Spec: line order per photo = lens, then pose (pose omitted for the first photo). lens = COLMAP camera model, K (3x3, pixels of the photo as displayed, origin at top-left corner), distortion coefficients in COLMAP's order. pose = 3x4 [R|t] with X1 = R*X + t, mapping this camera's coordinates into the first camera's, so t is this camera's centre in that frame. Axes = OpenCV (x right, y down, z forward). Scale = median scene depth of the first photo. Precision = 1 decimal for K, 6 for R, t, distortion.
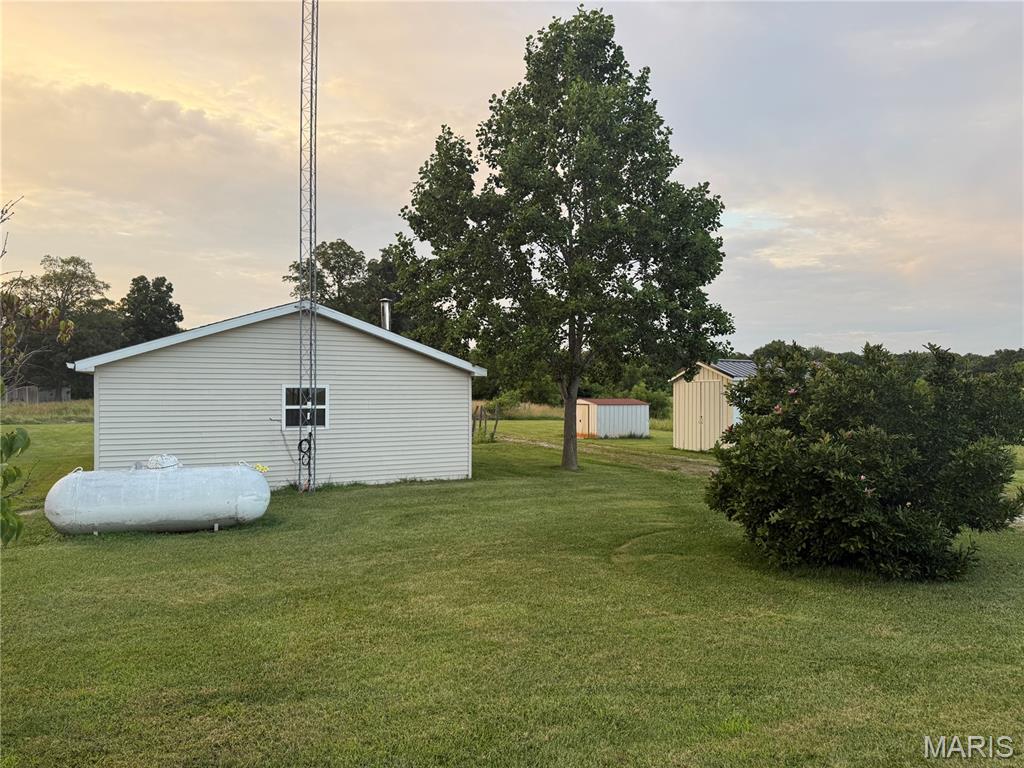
lens RADIAL K [[718.5, 0, 512.0], [0, 718.5, 384.0], [0, 0, 1]] dist [0.008145, -0.005394]
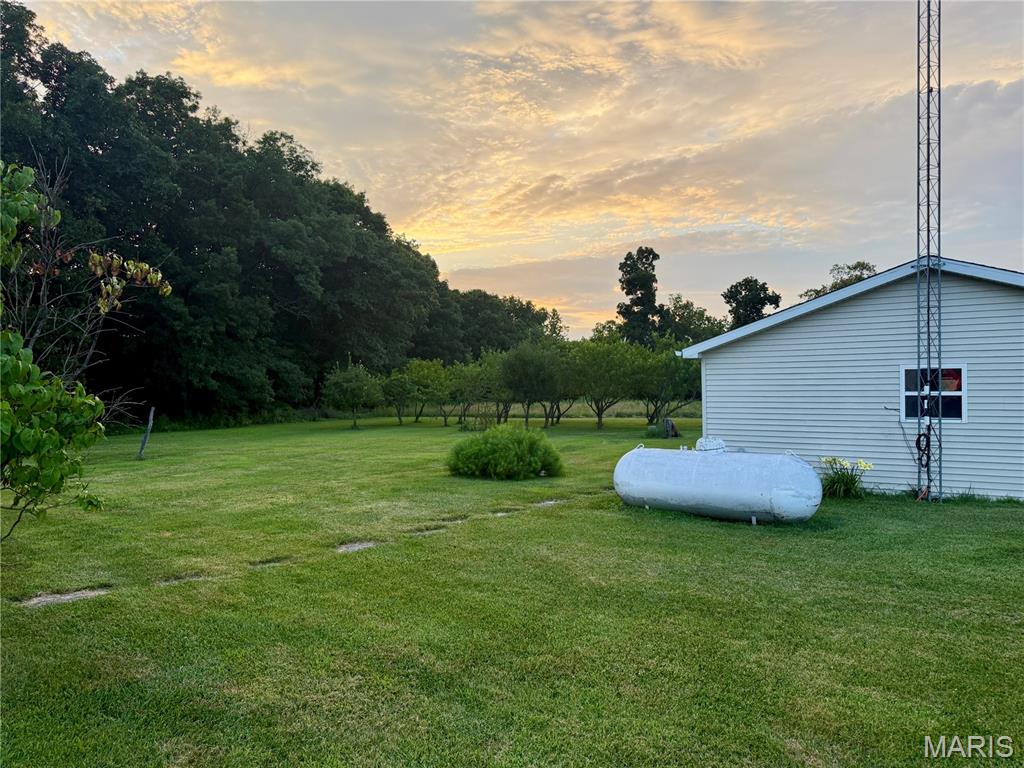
lens RADIAL K [[713.4, 0, 521.4], [0, 713.4, 388.2], [0, 0, 1]] dist [0.102180, -0.160433]
pose [[0.520634, -0.009562, -0.853726, 0.159943], [0.011566, 0.999925, -0.004146, 0.025243], [0.853701, -0.007716, 0.520706, 0.212226]]
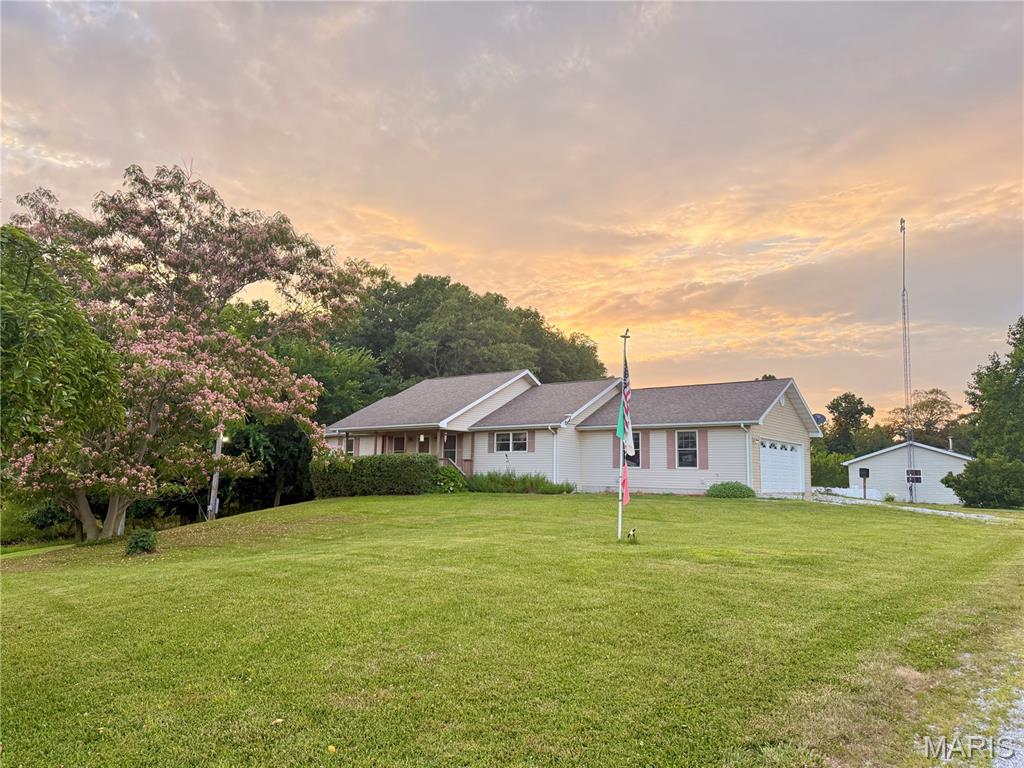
lens RADIAL K [[718.5, 0, 512.0], [0, 718.5, 384.0], [0, 0, 1]] dist [0.008145, -0.005394]
pose [[0.411489, -0.115267, -0.904097, 1.873512], [-0.014000, 0.991054, -0.132725, 0.074830], [0.911307, 0.067272, 0.406194, -1.872332]]
